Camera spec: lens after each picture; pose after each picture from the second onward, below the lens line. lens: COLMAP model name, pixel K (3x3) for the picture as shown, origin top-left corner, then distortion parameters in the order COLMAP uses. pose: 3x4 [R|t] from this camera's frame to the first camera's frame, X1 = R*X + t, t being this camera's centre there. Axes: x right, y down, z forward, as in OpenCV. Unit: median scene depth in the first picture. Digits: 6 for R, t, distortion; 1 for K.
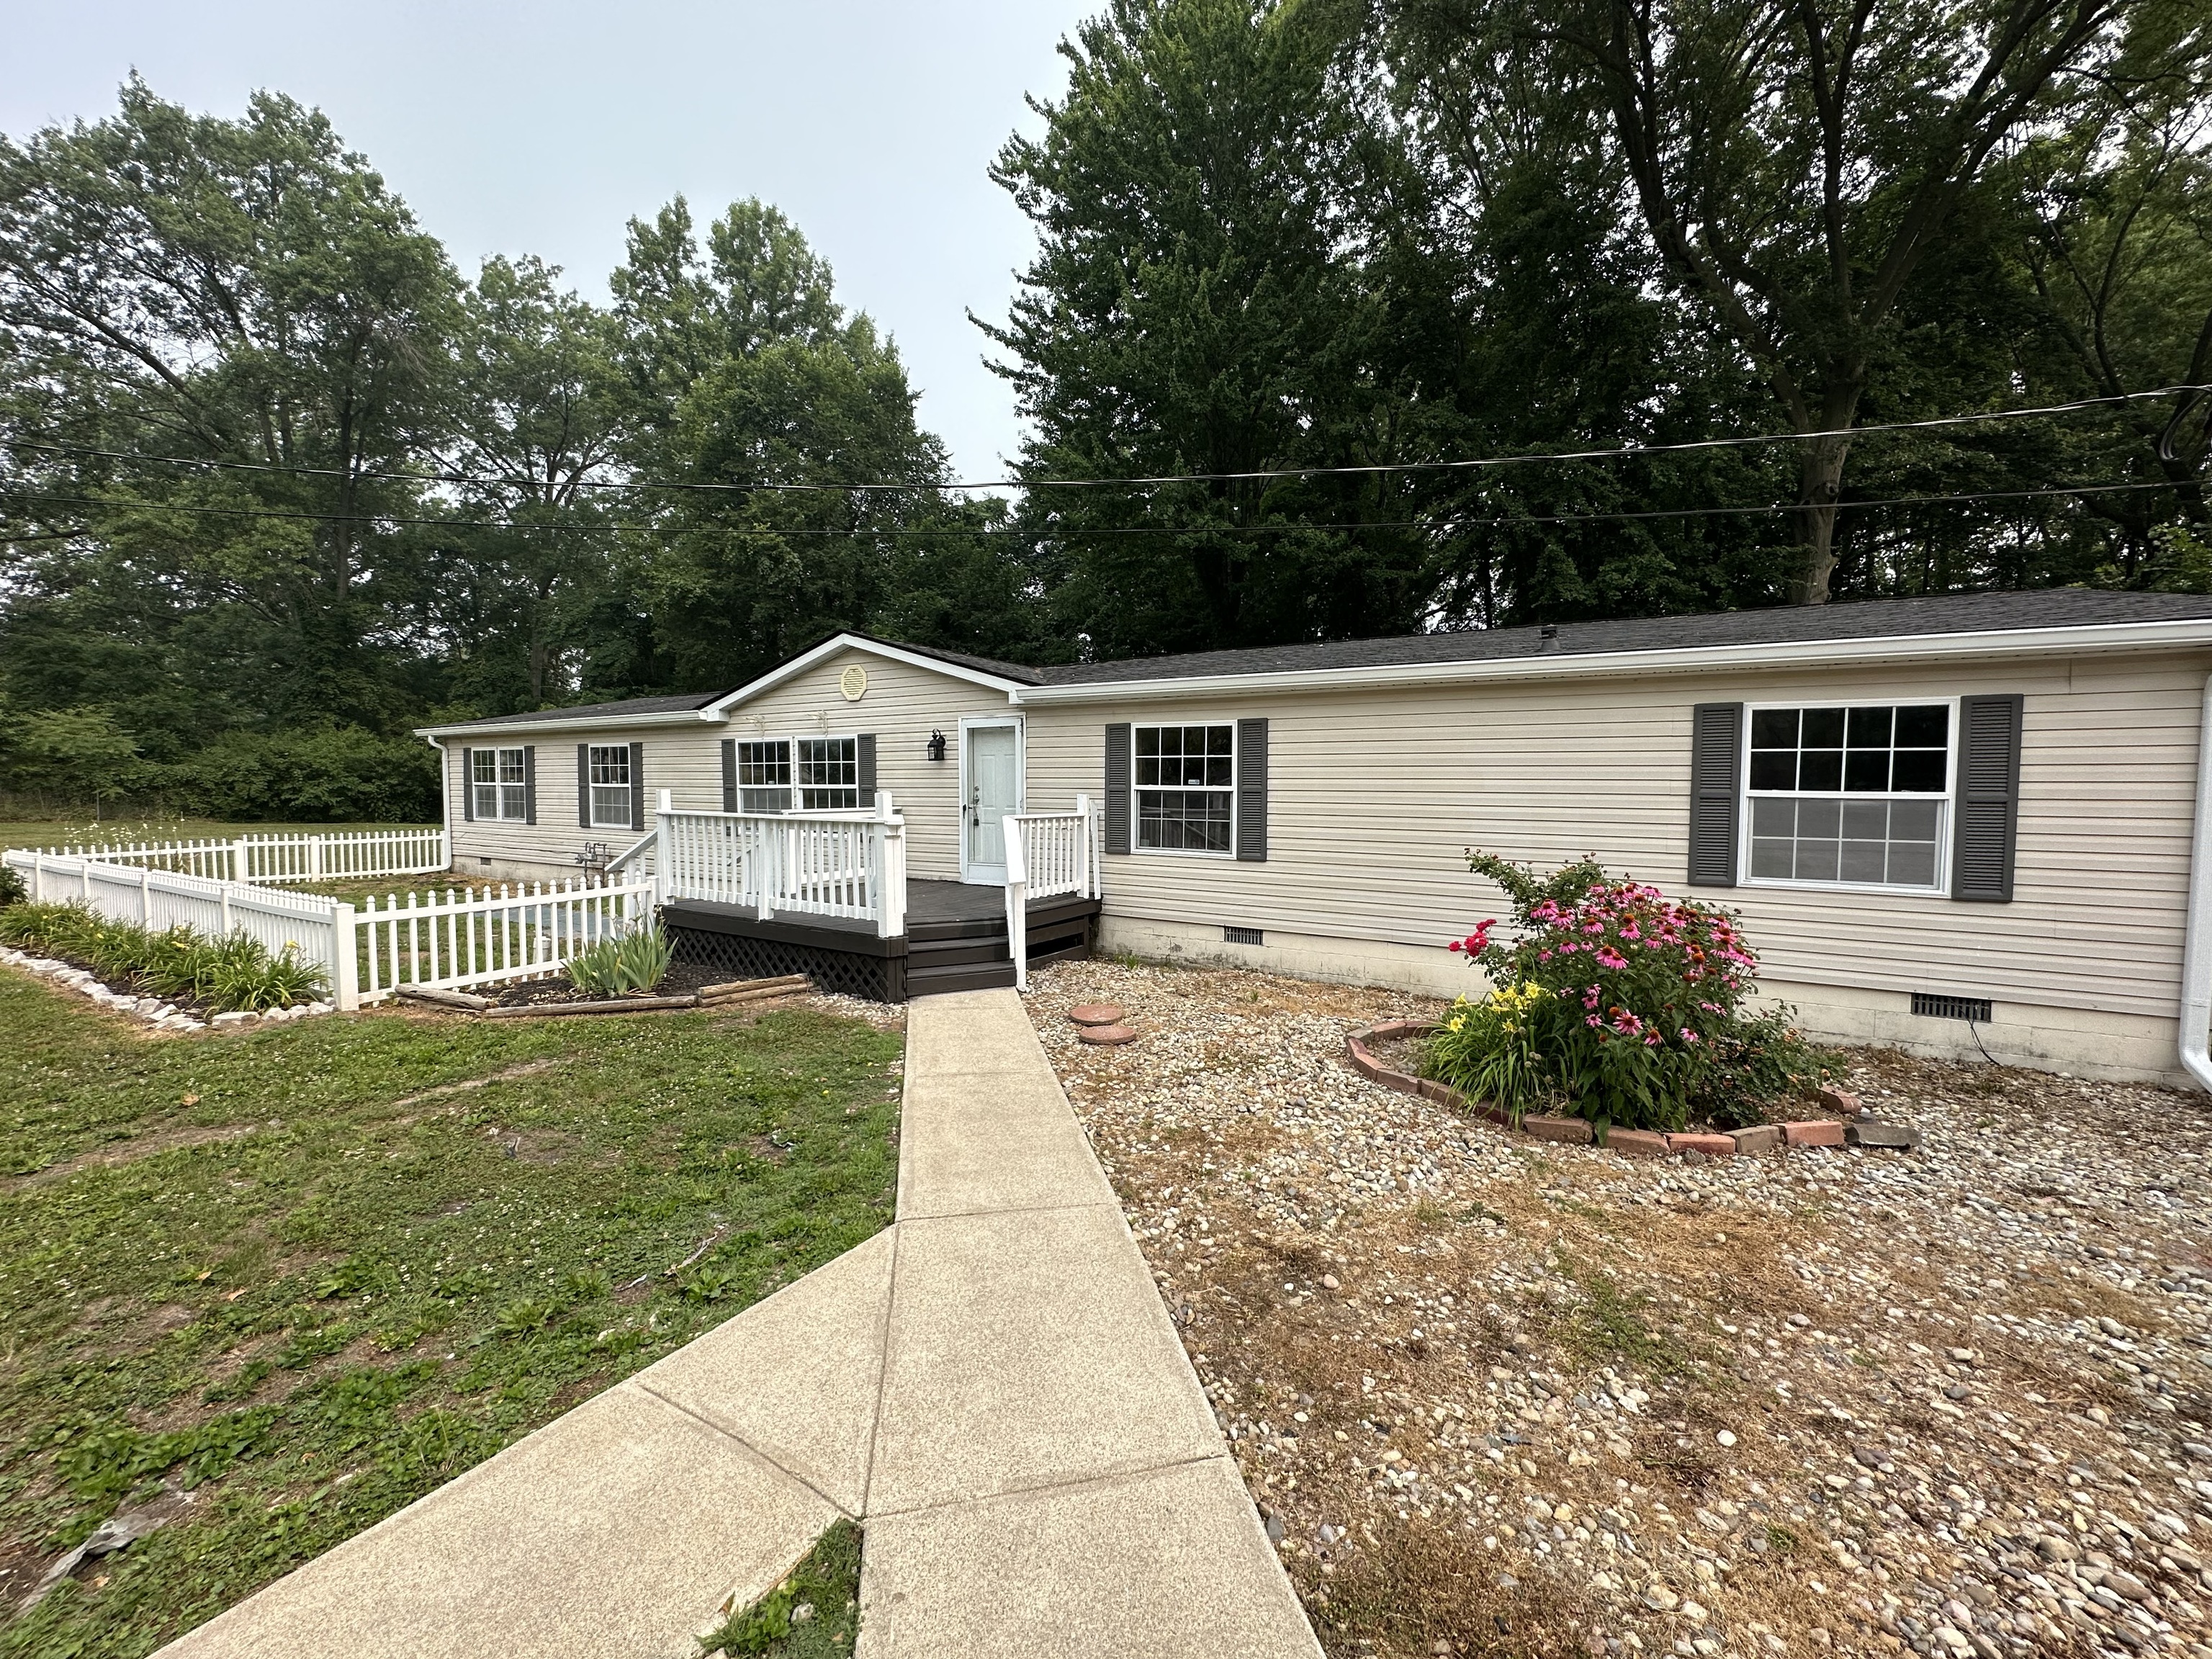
lens RADIAL K [[880.3, 0, 1106.0], [0, 880.3, 829.5], [0, 0, 1]] dist [-0.002525, 0.000149]
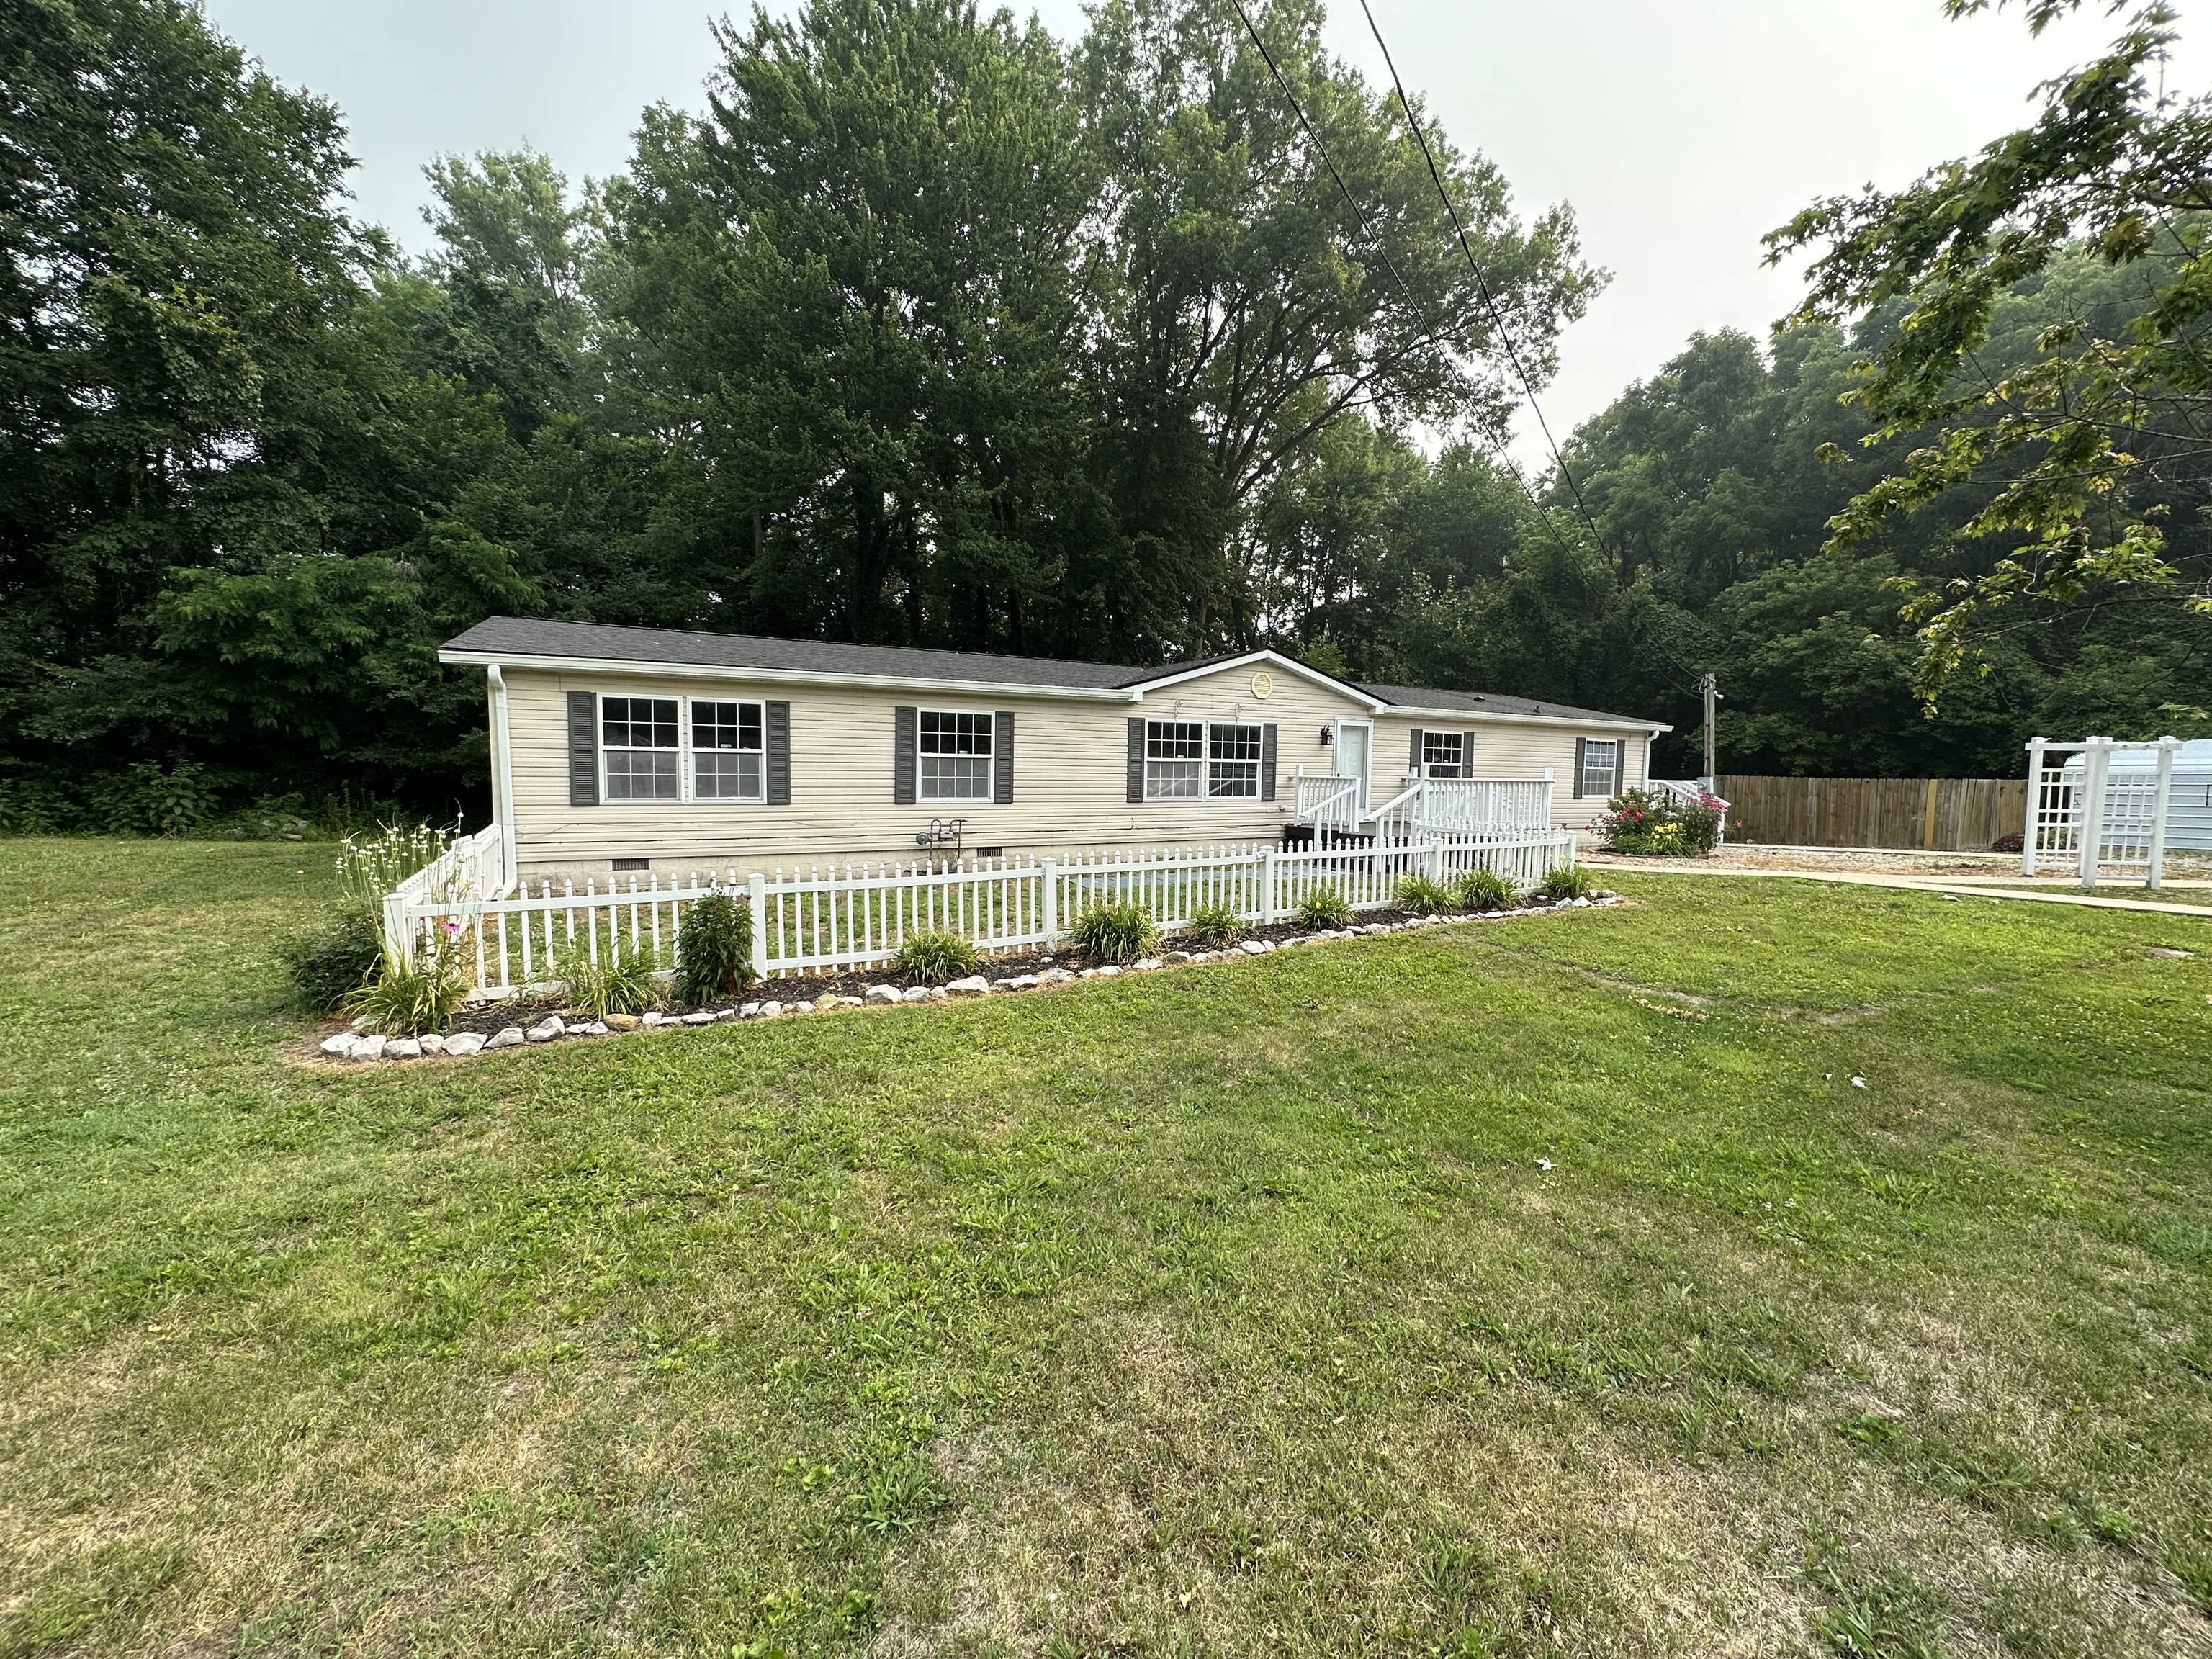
lens RADIAL K [[879.8, 0, 1106.0], [0, 879.8, 829.5], [0, 0, 1]] dist [-0.002604, 0.000096]
pose [[0.511669, -0.055879, 0.857364, -1.440961], [0.034327, 0.998416, 0.044586, -0.010573], [-0.858497, 0.006618, 0.512777, 0.454772]]
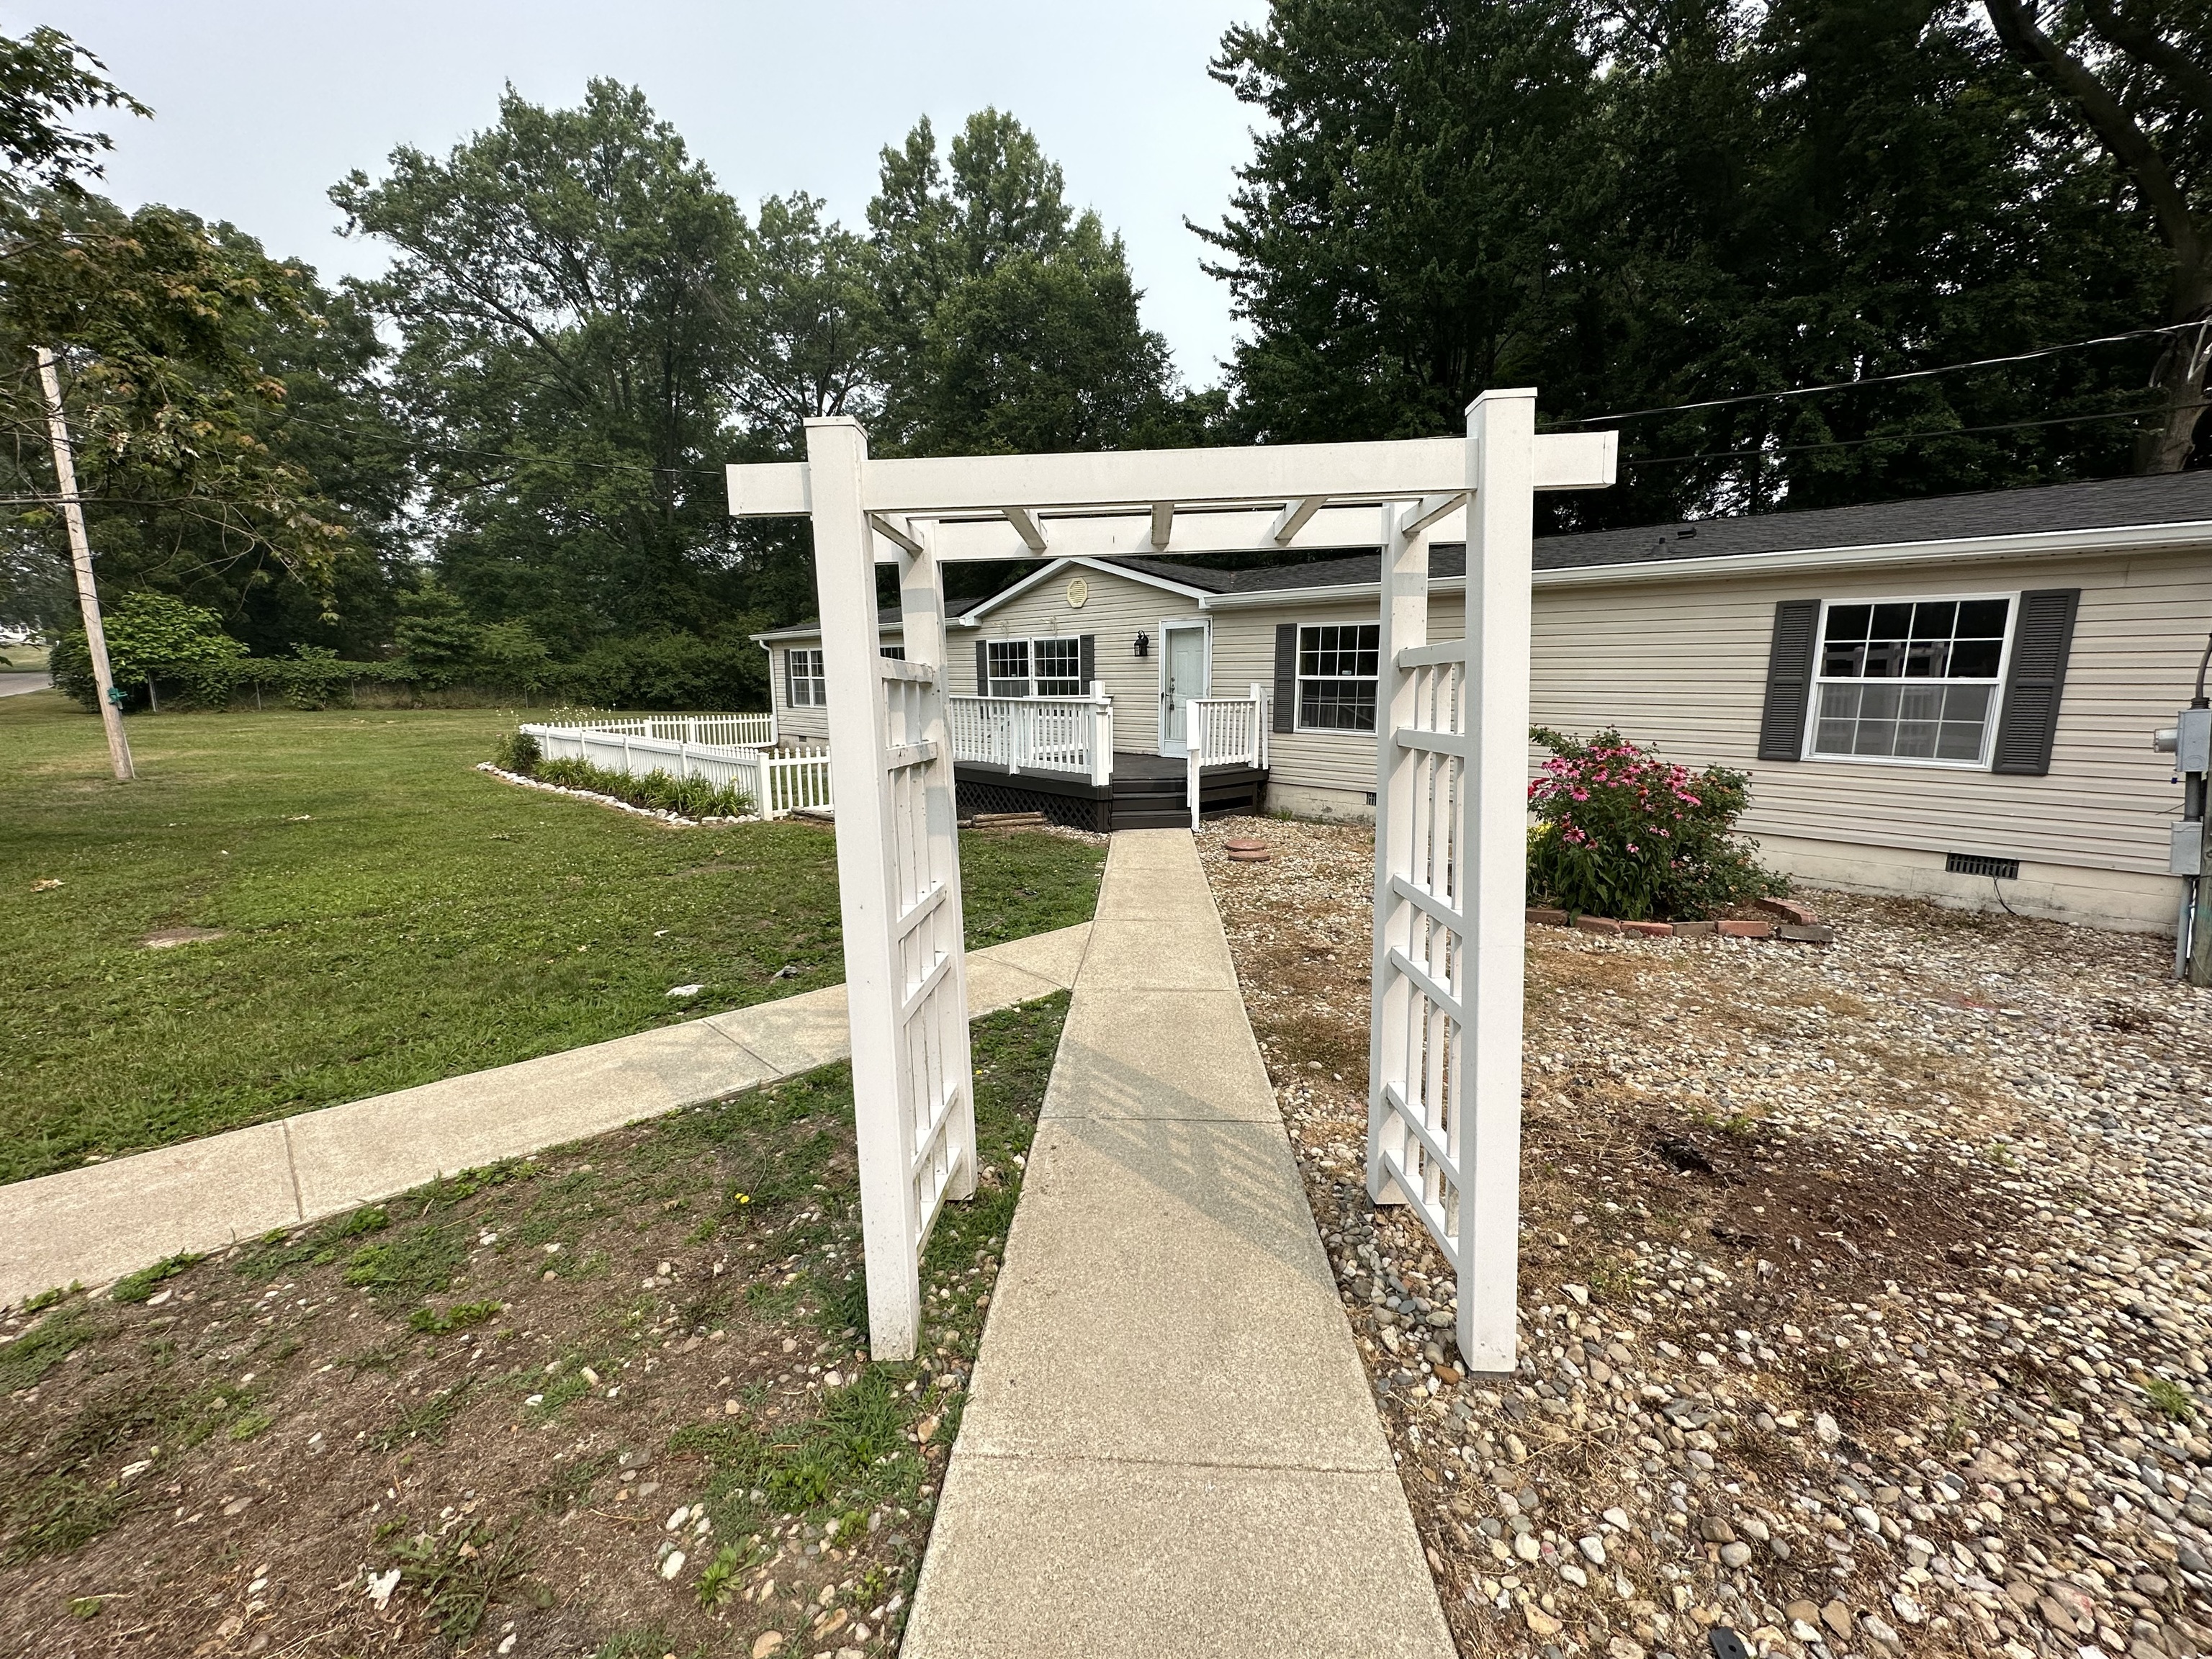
lens RADIAL K [[879.8, 0, 1106.0], [0, 879.8, 829.5], [0, 0, 1]] dist [-0.002604, 0.000096]
pose [[0.968887, 0.039031, -0.244407, 0.059318], [-0.009969, 0.992840, 0.119031, 0.013713], [0.247303, -0.112891, 0.962339, -0.191198]]
